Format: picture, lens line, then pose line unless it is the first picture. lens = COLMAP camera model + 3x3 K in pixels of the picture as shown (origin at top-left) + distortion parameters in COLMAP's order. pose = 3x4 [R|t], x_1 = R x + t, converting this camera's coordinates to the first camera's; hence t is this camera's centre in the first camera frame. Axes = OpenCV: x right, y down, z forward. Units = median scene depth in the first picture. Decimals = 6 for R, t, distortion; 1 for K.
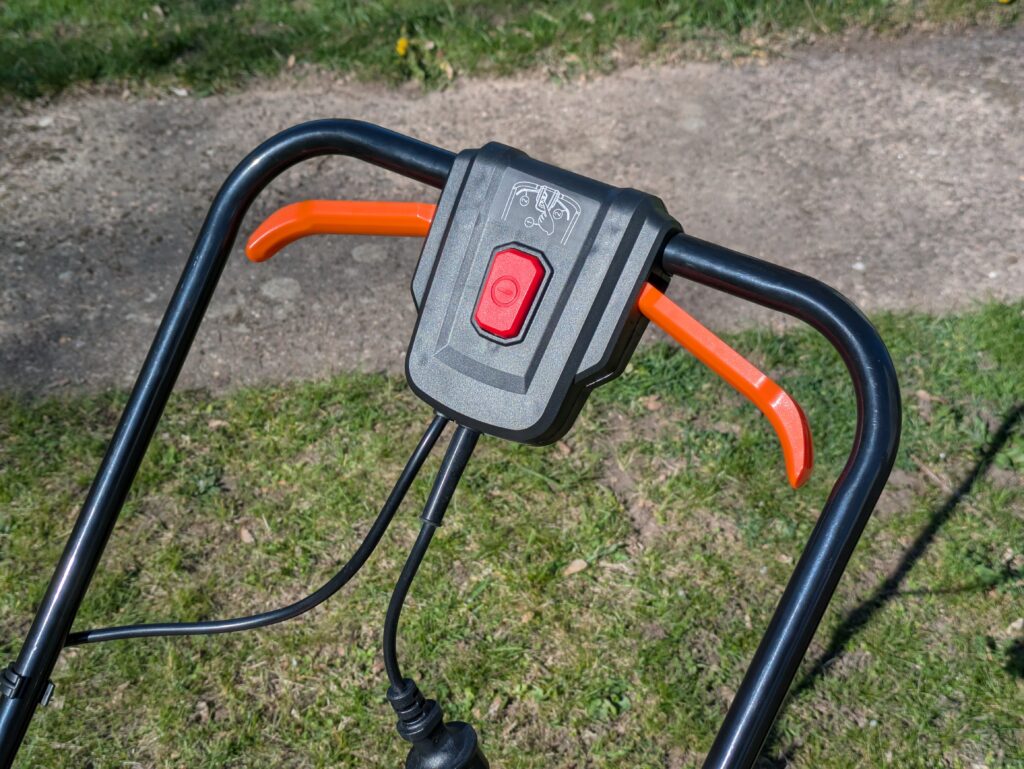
lens RADIAL K [[1597.5, 0, 512.0], [0, 1597.5, 384.5], [0, 0, 1]] dist [0.074079, -0.092955]
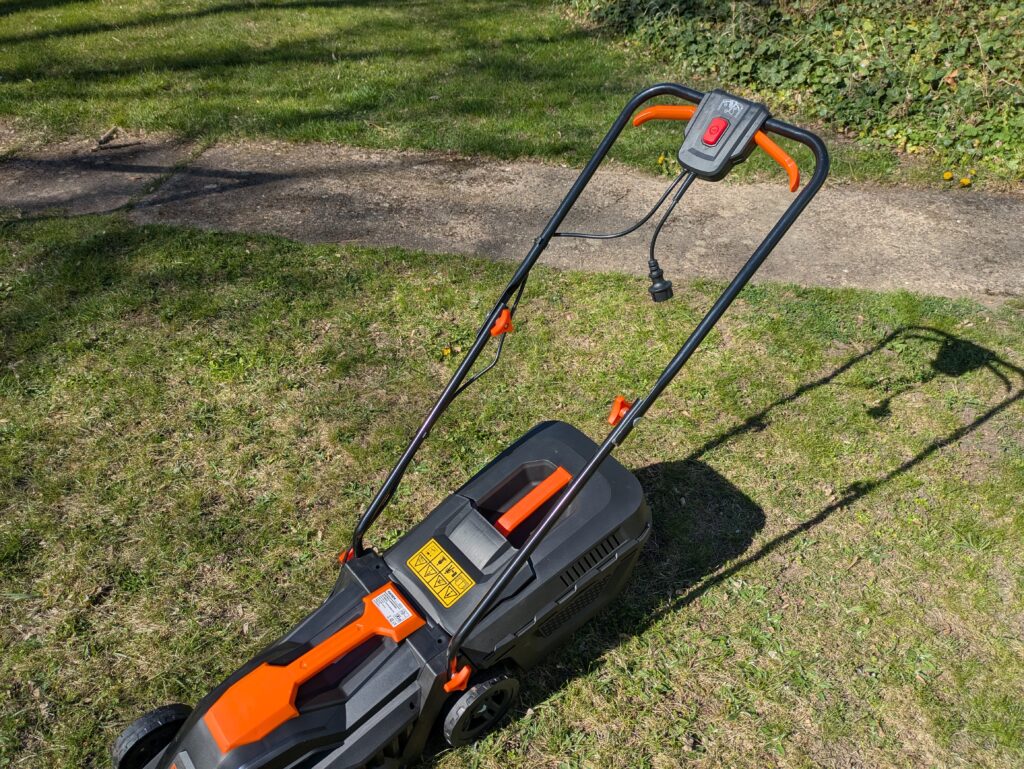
lens RADIAL K [[745.5, 0, 512.0], [0, 745.5, 384.5], [0, 0, 1]] dist [0.058413, -0.063052]
pose [[0.959988, 0.202018, -0.193940, 0.000752], [-0.193110, 0.979088, 0.063989, 0.112038], [0.202811, -0.023977, 0.978924, -0.155724]]
